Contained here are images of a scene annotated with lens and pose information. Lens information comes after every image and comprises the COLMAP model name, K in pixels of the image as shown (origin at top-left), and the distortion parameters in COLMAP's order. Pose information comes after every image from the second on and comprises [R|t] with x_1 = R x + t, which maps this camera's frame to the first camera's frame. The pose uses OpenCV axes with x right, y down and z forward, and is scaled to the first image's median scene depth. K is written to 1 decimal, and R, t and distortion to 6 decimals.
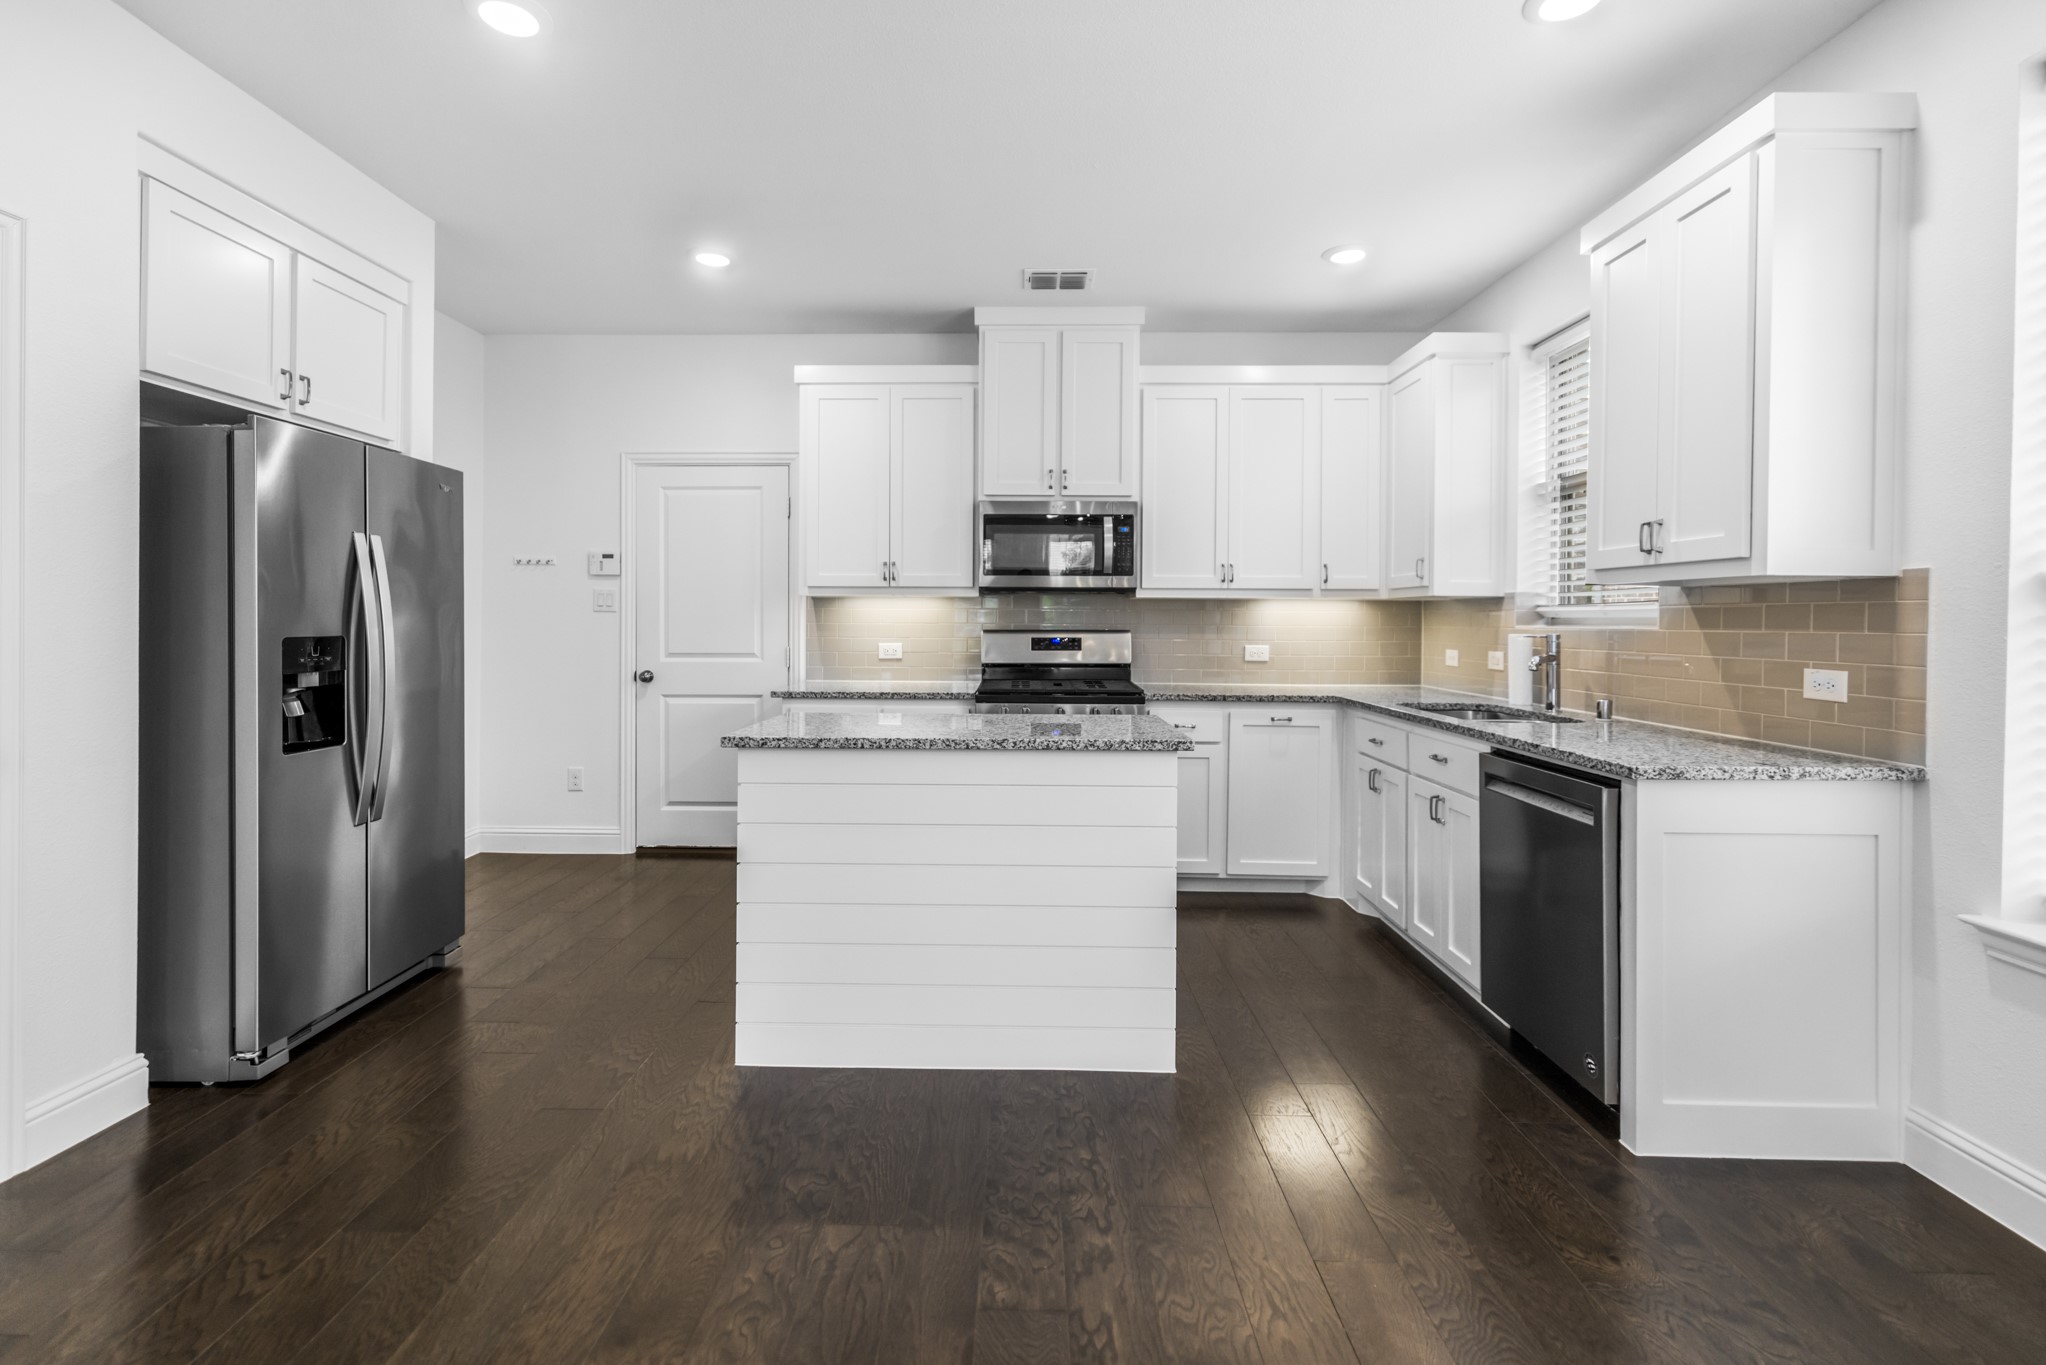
lens RADIAL K [[904.3, 0, 998.8], [0, 904.3, 619.3], [0, 0, 1]] dist [0.005669, 0.000753]
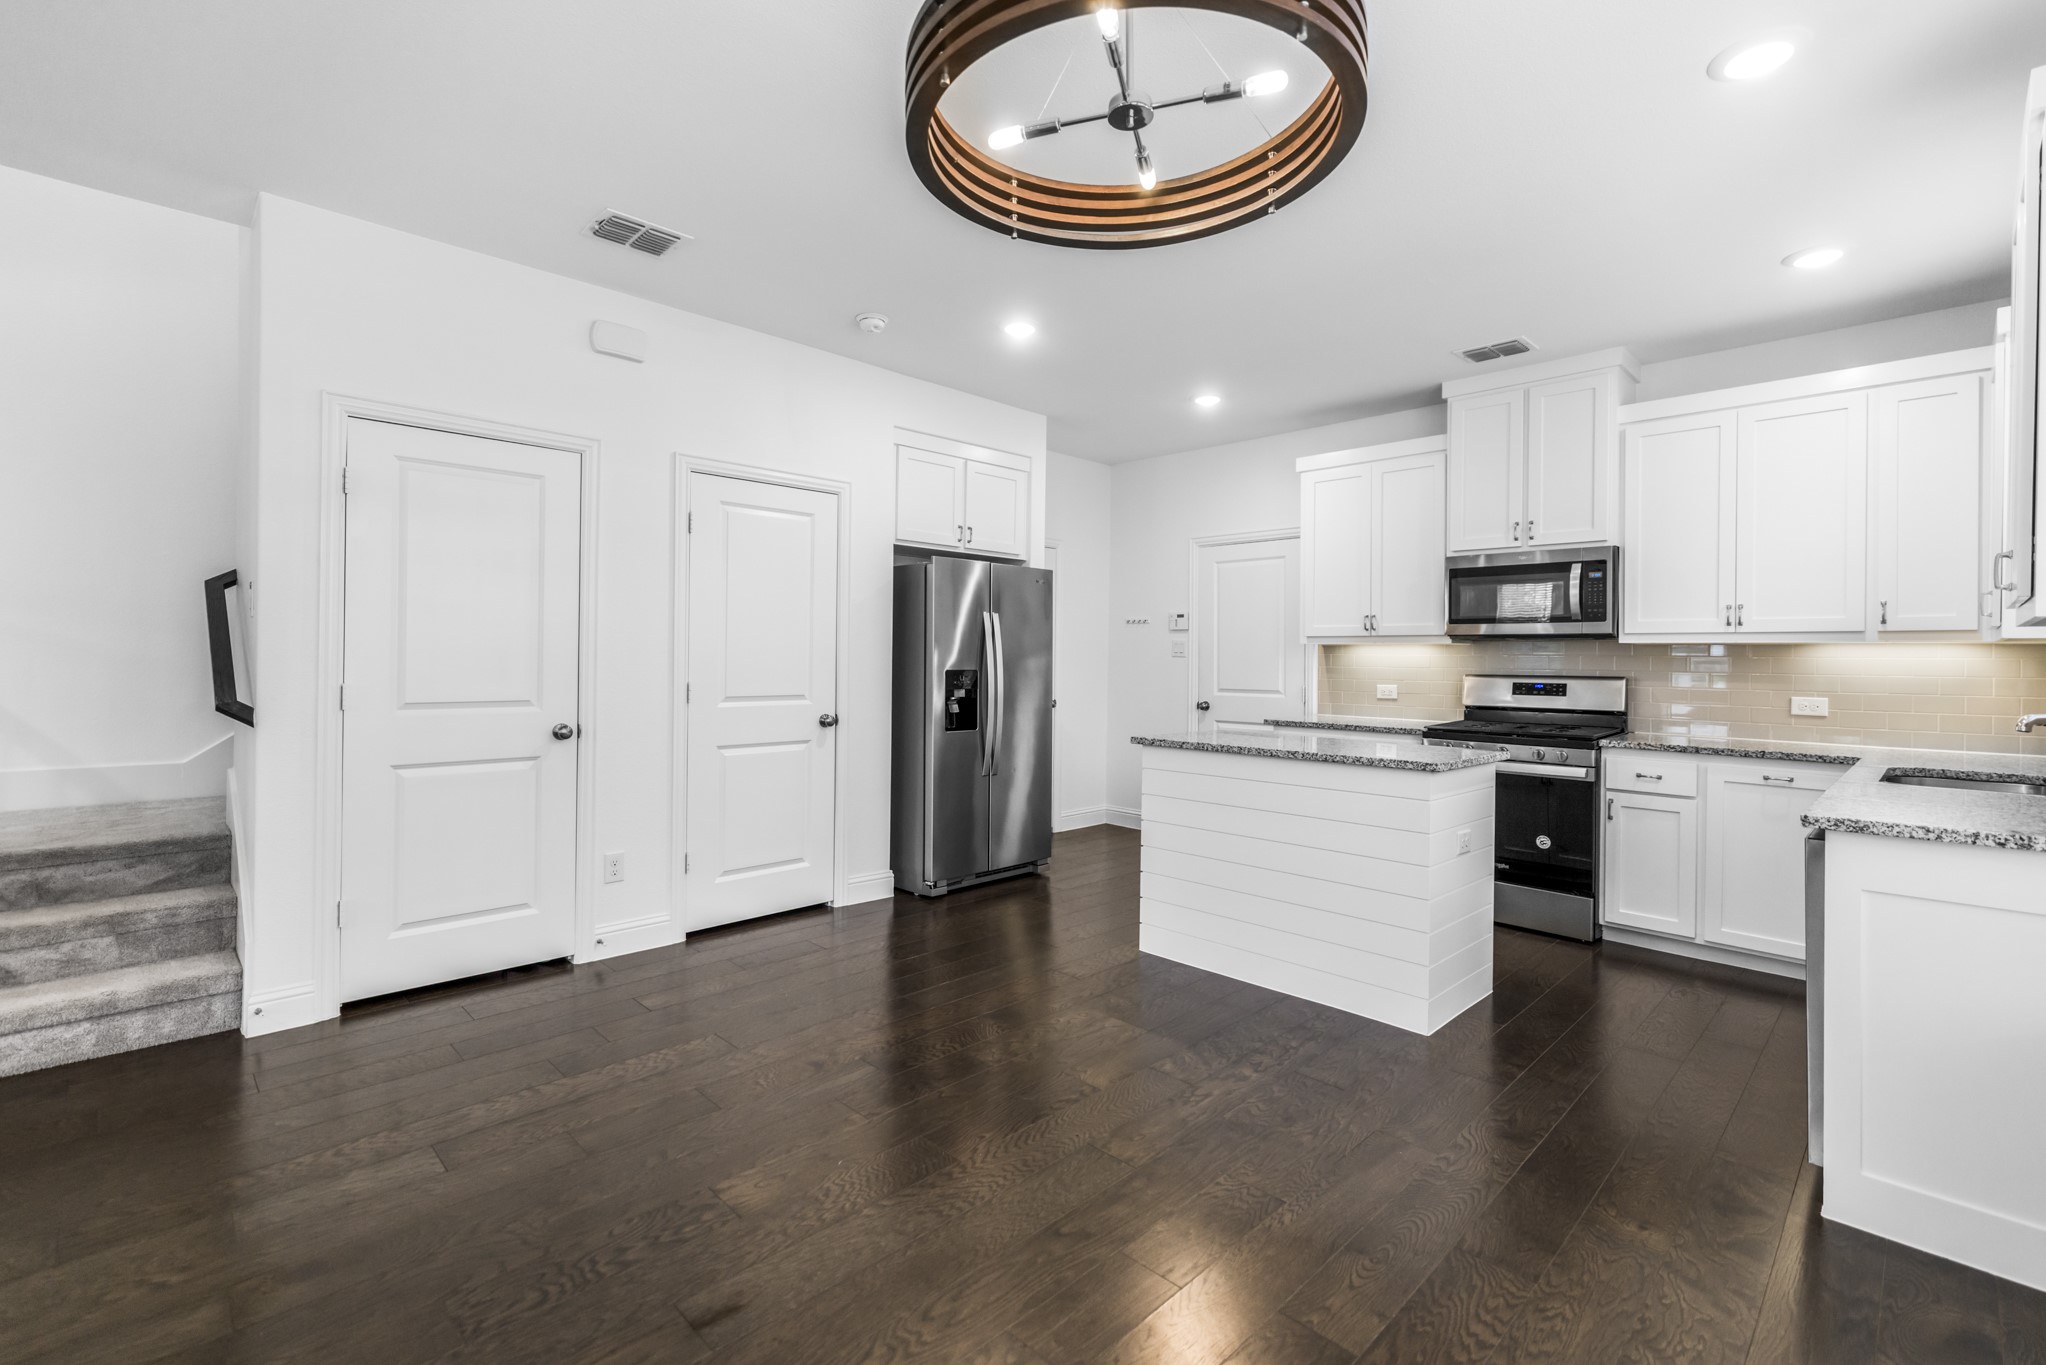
lens RADIAL K [[904.3, 0, 1030.3], [0, 904.3, 653.6], [0, 0, 1]] dist [0.005669, 0.000753]
pose [[0.725918, -0.000845, -0.687781, 0.381158], [-0.007113, 0.999937, -0.008737, 0.000185], [0.687745, 0.011234, 0.725866, -0.152597]]
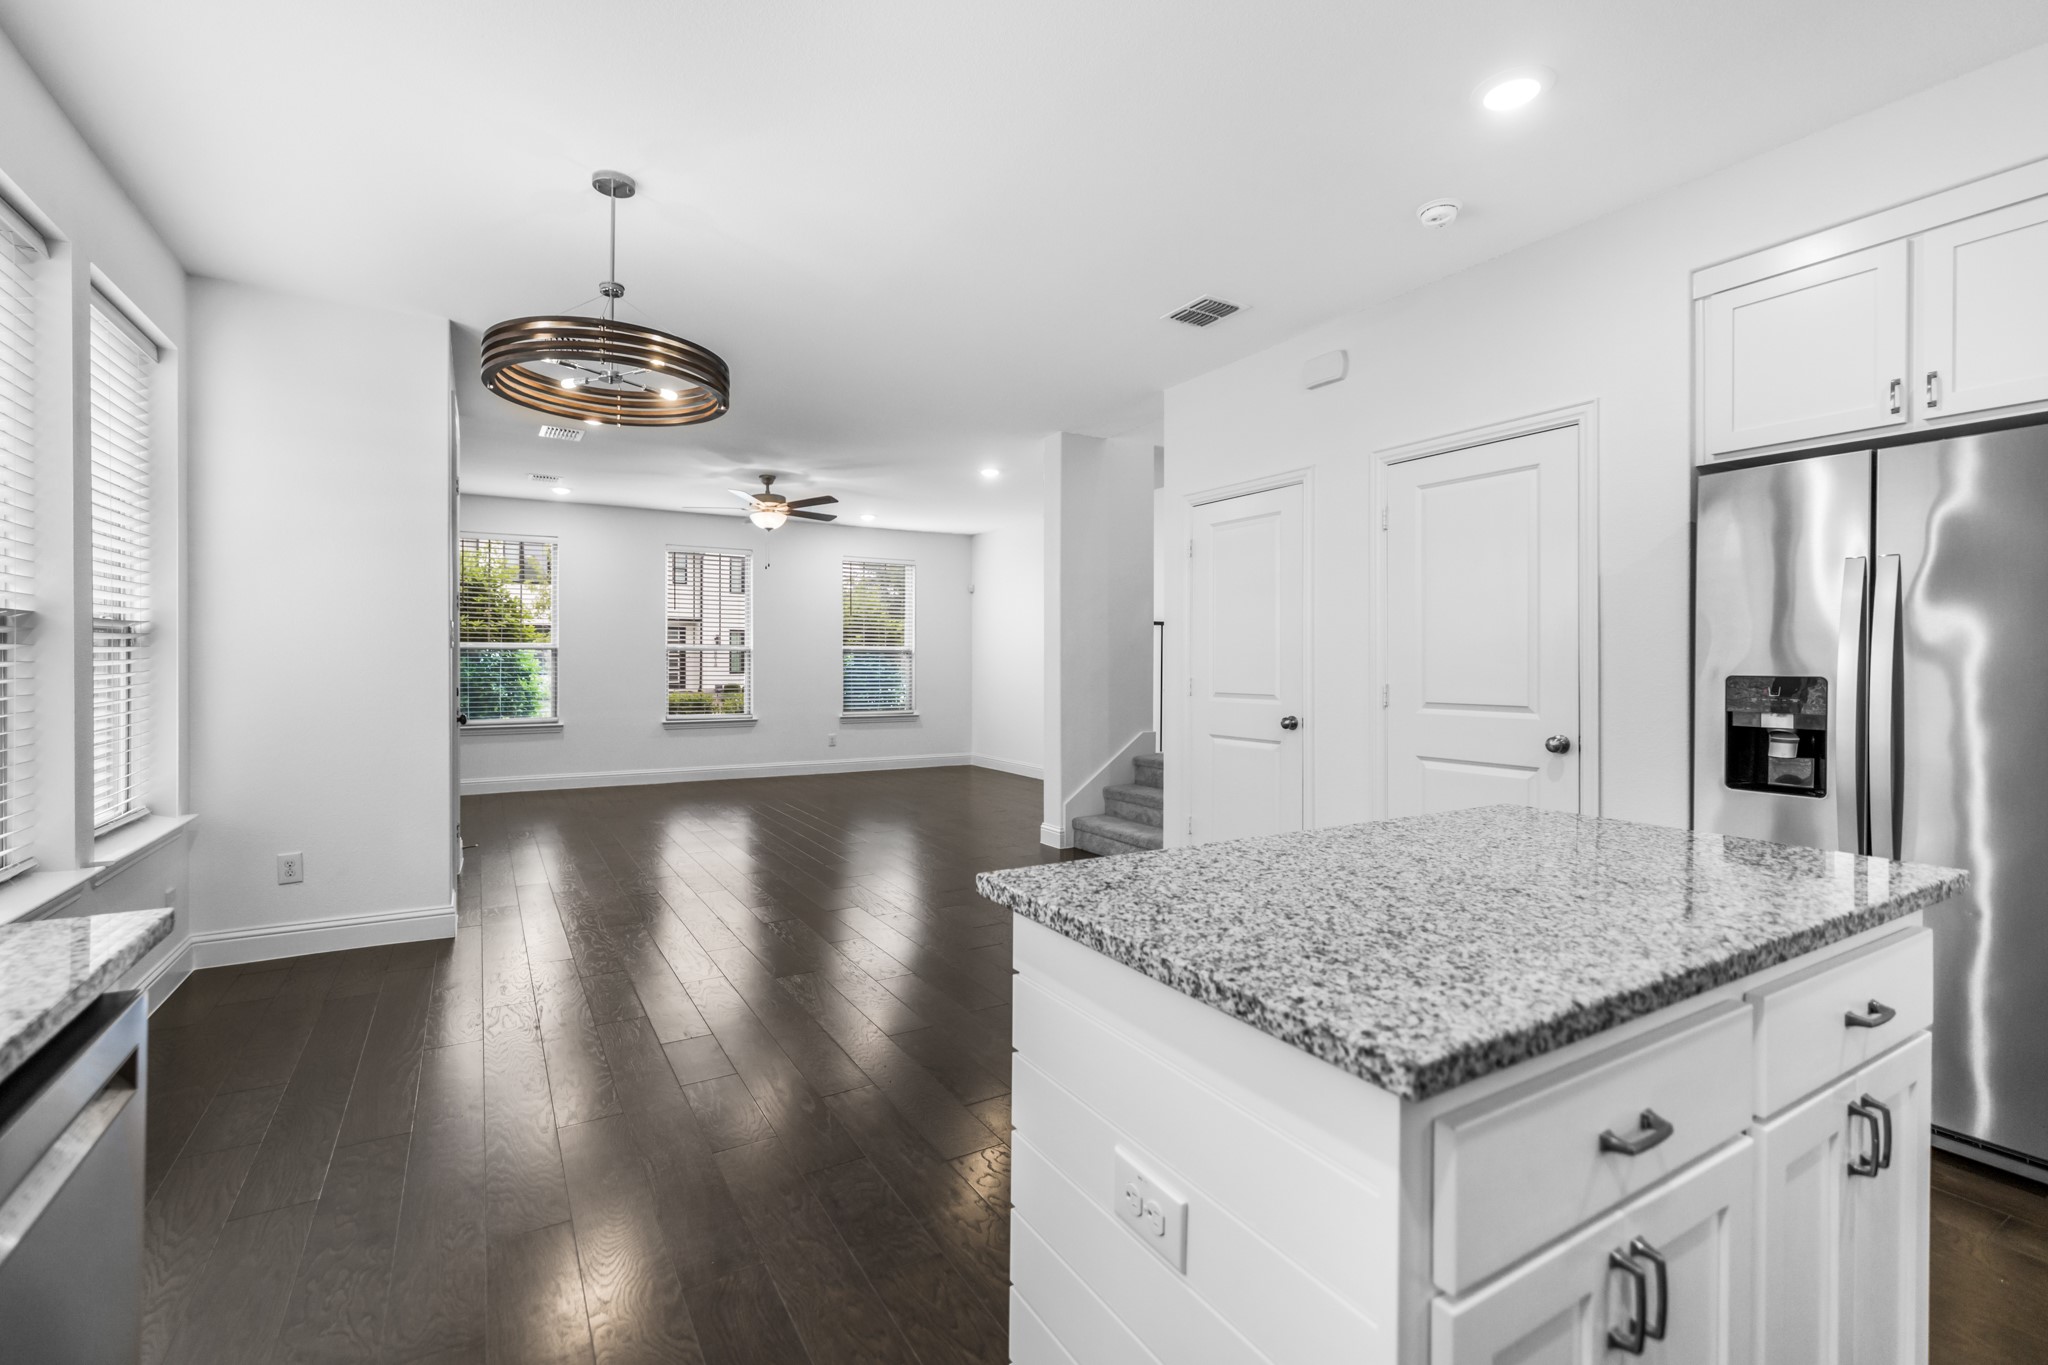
lens RADIAL K [[905.2, 0, 1003.4], [0, 905.2, 674.7], [0, 0, 1]] dist [0.005669, 0.000753]
pose [[-0.850720, 0.000736, -0.525619, 0.281459], [-0.005197, 0.999938, 0.009811, 0.007077], [0.525594, 0.011078, -0.850664, 0.851723]]
